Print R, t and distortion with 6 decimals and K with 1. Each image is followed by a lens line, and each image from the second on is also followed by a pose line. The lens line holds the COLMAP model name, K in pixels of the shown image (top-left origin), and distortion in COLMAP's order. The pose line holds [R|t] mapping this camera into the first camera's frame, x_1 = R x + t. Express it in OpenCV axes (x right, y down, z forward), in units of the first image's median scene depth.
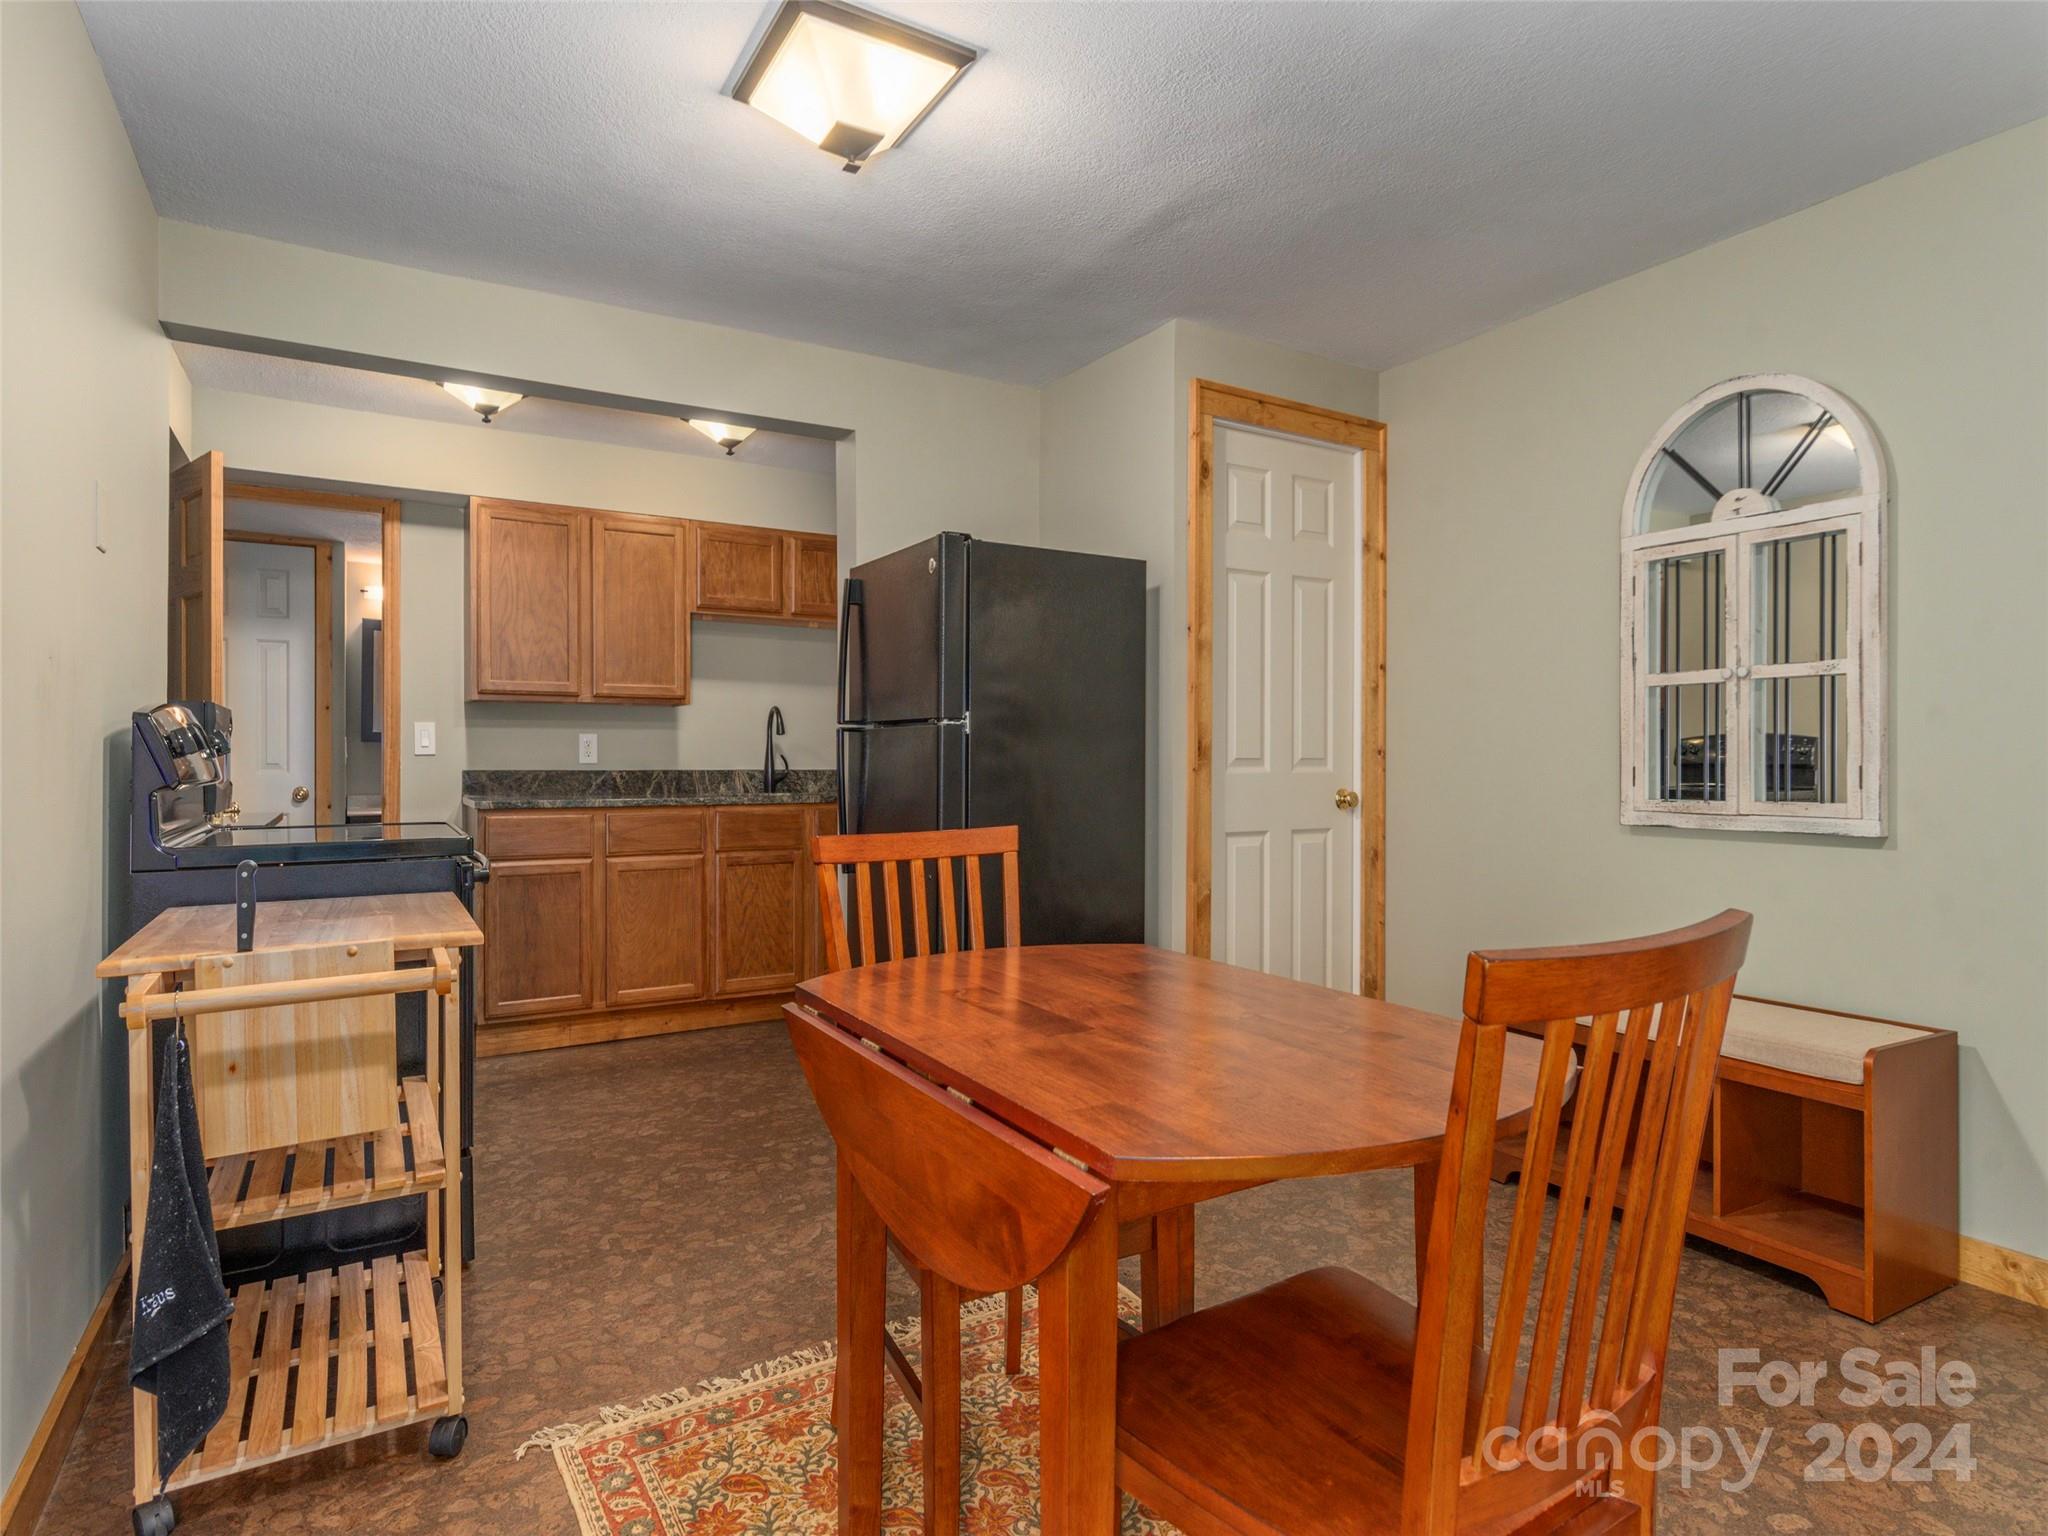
lens RADIAL K [[1119.2, 0, 1017.7], [0, 1119.2, 757.8], [0, 0, 1]] dist [0.006410, 0.001119]
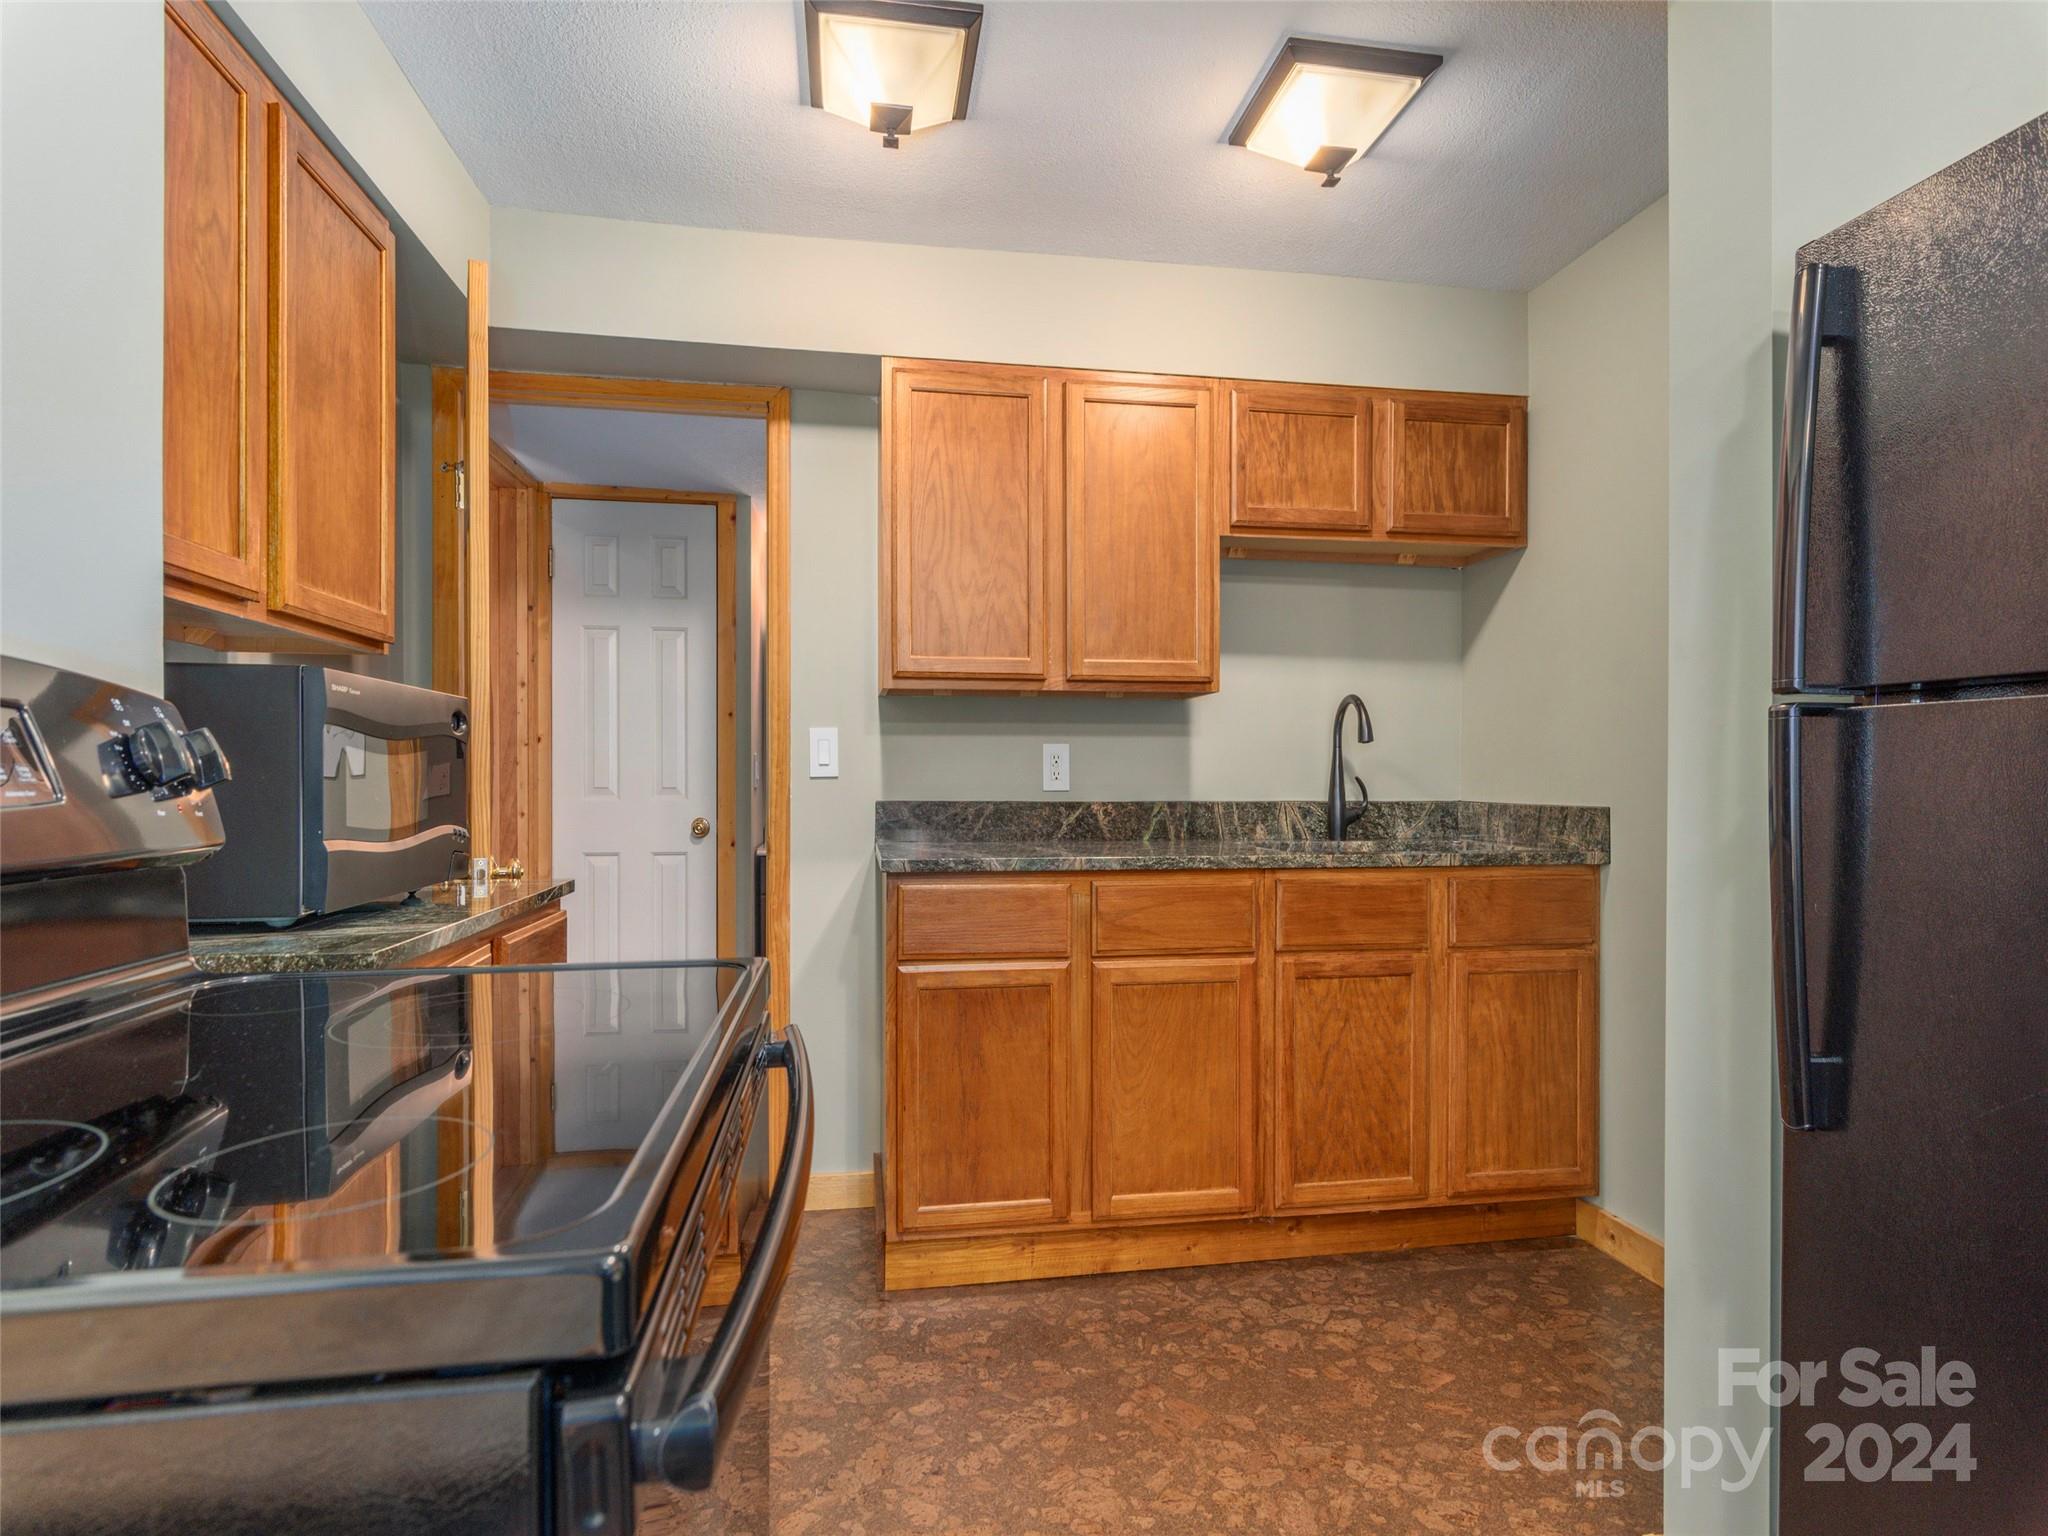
lens RADIAL K [[1067.8, 0, 1026.2], [0, 1067.8, 773.2], [0, 0, 1]] dist [-0.000759, -0.000028]
pose [[0.932224, -0.000544, -0.361881, -0.192653], [-0.000384, 0.999997, -0.002491, -0.003585], [0.361881, 0.002461, 0.932221, 0.459668]]
